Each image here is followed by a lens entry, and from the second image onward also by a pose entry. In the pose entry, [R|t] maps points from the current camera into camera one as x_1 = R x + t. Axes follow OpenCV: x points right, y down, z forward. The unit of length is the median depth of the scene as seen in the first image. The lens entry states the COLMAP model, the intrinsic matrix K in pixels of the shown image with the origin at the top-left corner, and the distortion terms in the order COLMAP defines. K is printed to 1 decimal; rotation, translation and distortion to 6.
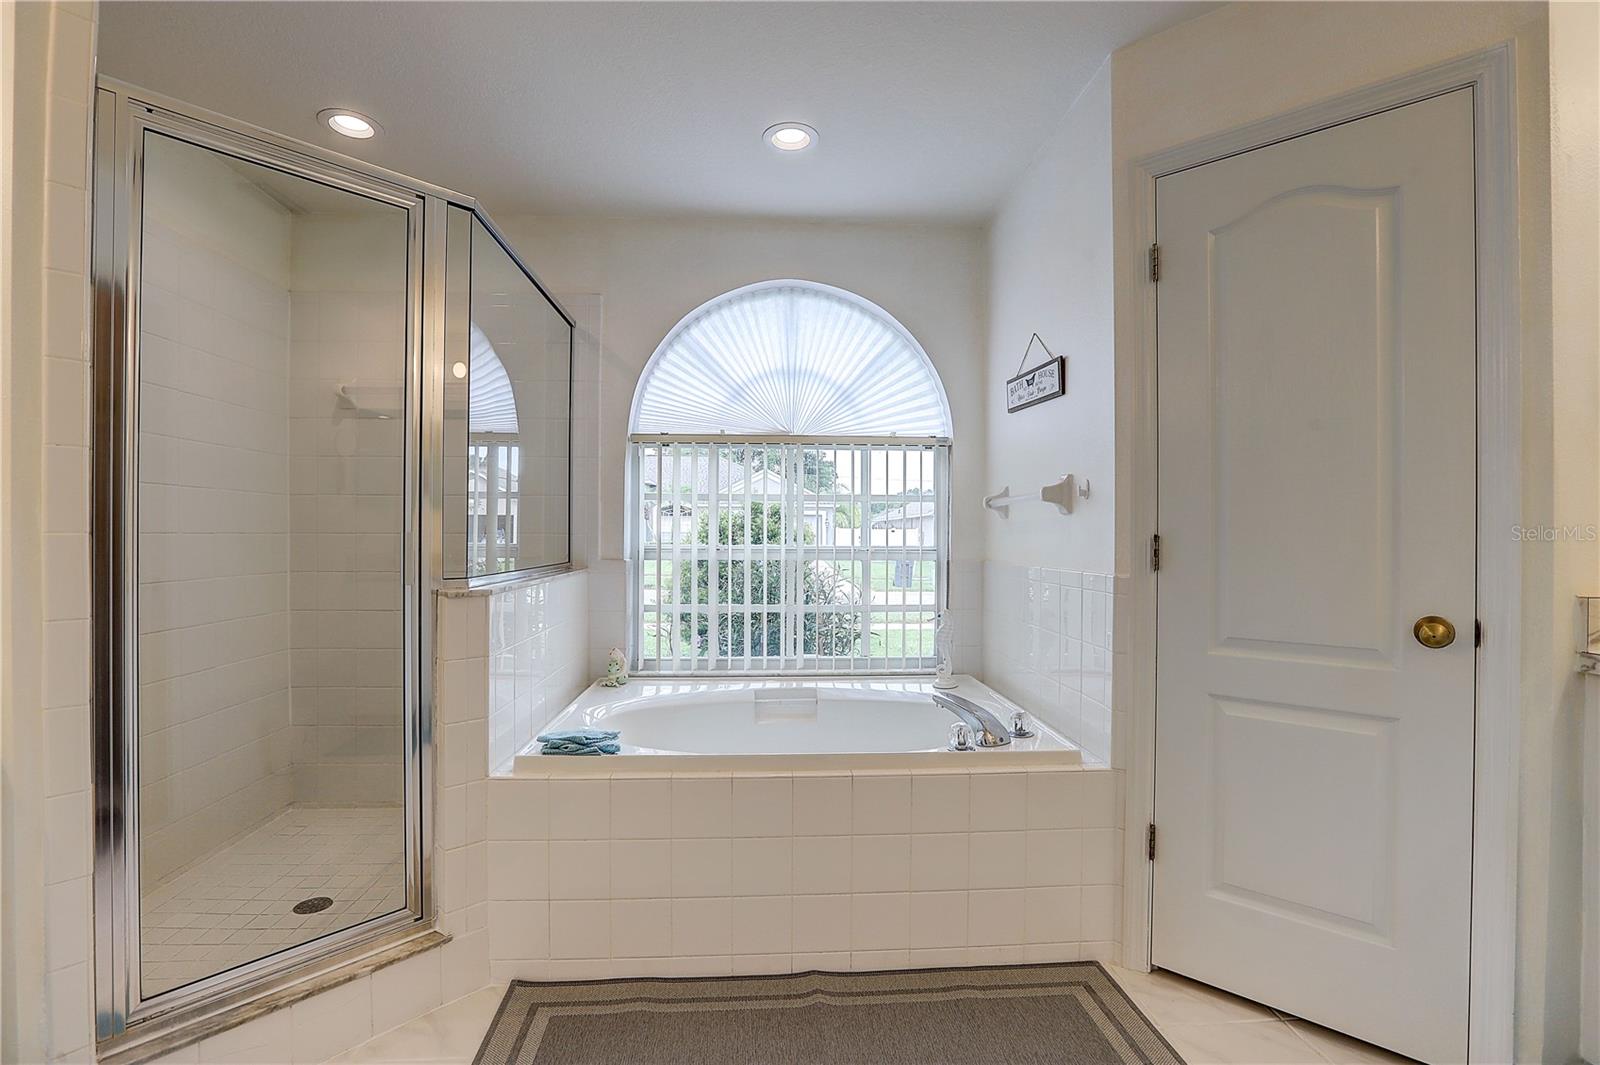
lens RADIAL K [[726.6, 0, 791.3], [0, 726.6, 531.1], [0, 0, 1]] dist [-0.043921, 0.011341]
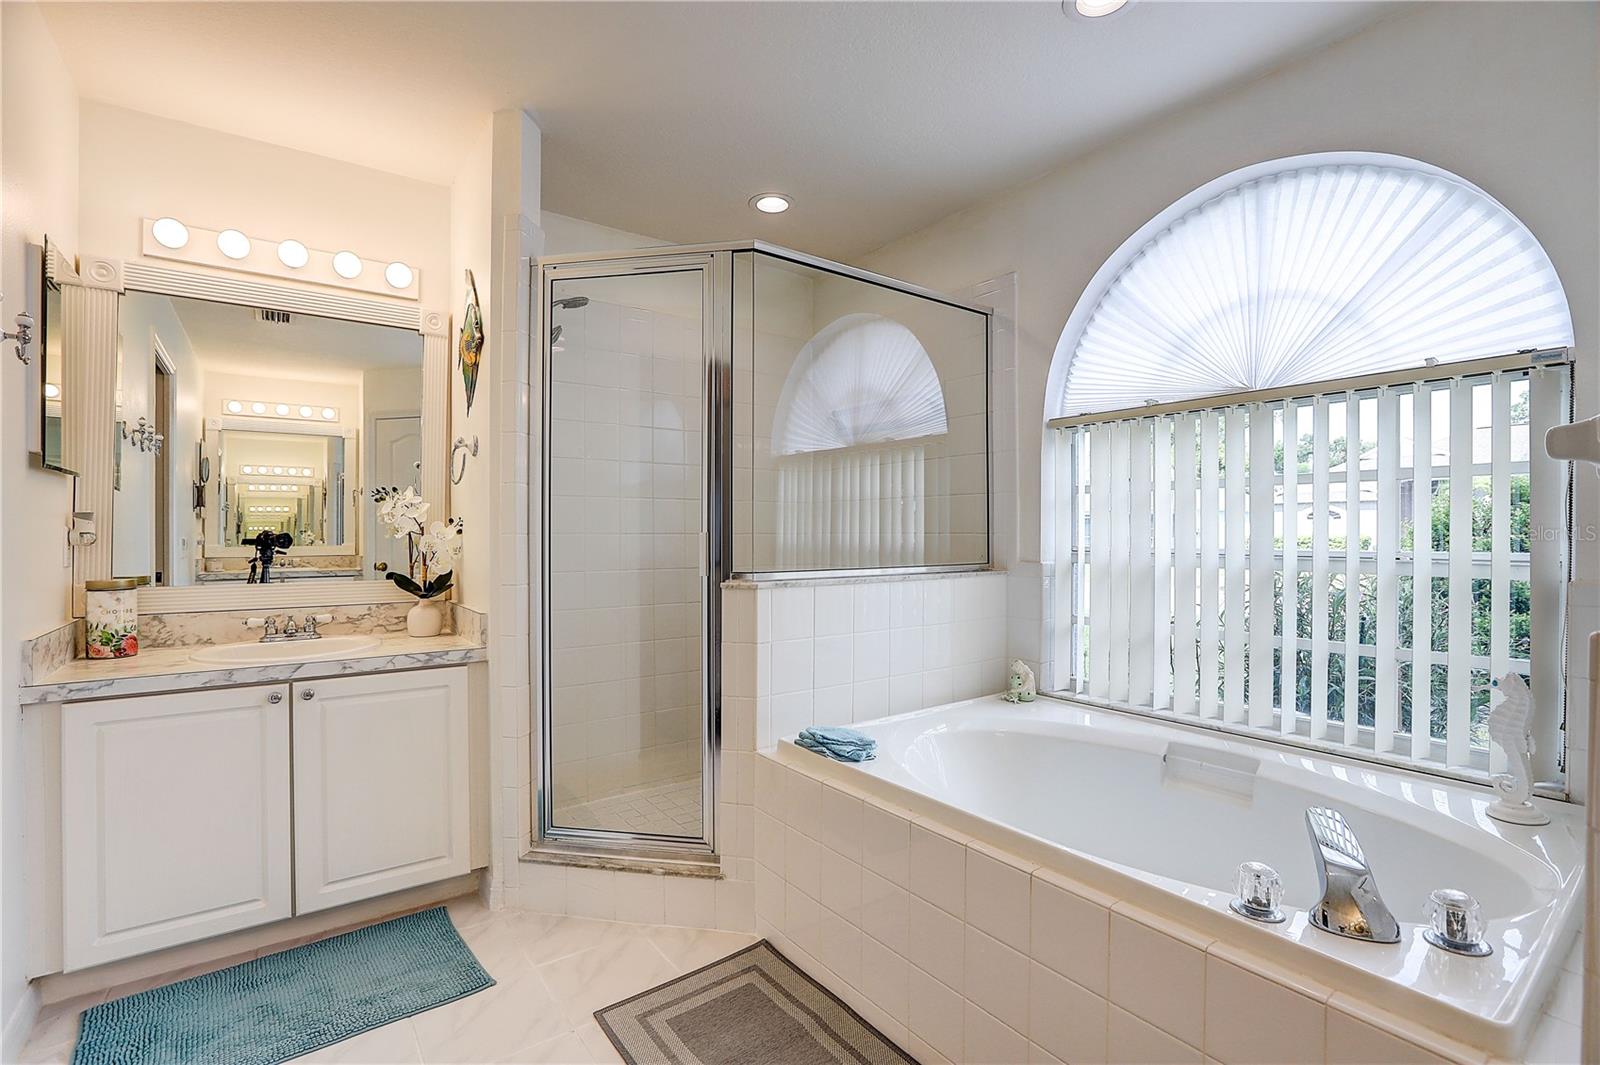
lens RADIAL K [[726.6, 0, 796.6], [0, 726.6, 529.5], [0, 0, 1]] dist [-0.043921, 0.011341]
pose [[0.539334, -0.005817, -0.842072, 0.371294], [0.006780, 0.999974, -0.002566, -0.000785], [0.842065, -0.004325, 0.539359, 0.286576]]
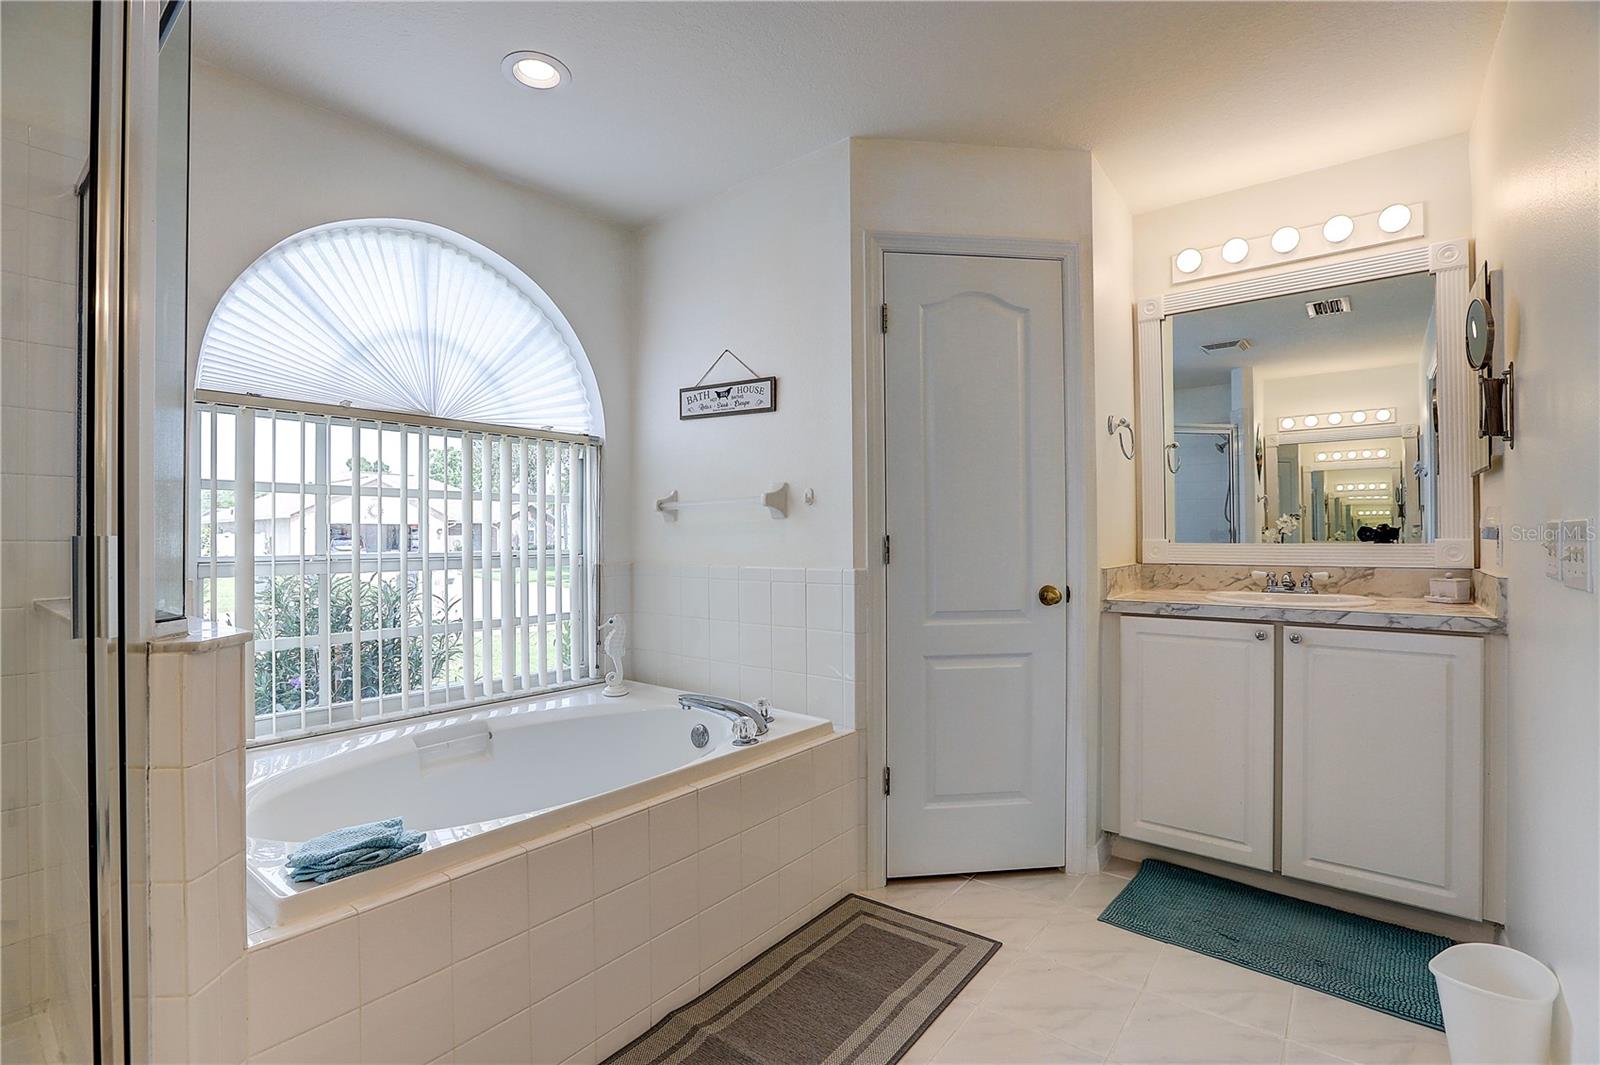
lens RADIAL K [[726.6, 0, 784.3], [0, 726.6, 536.5], [0, 0, 1]] dist [-0.043921, 0.011341]
pose [[0.672597, -0.005333, 0.739990, -0.361806], [0.005167, 0.999984, 0.002510, 0.002143], [-0.739991, 0.002135, 0.672614, 0.183807]]
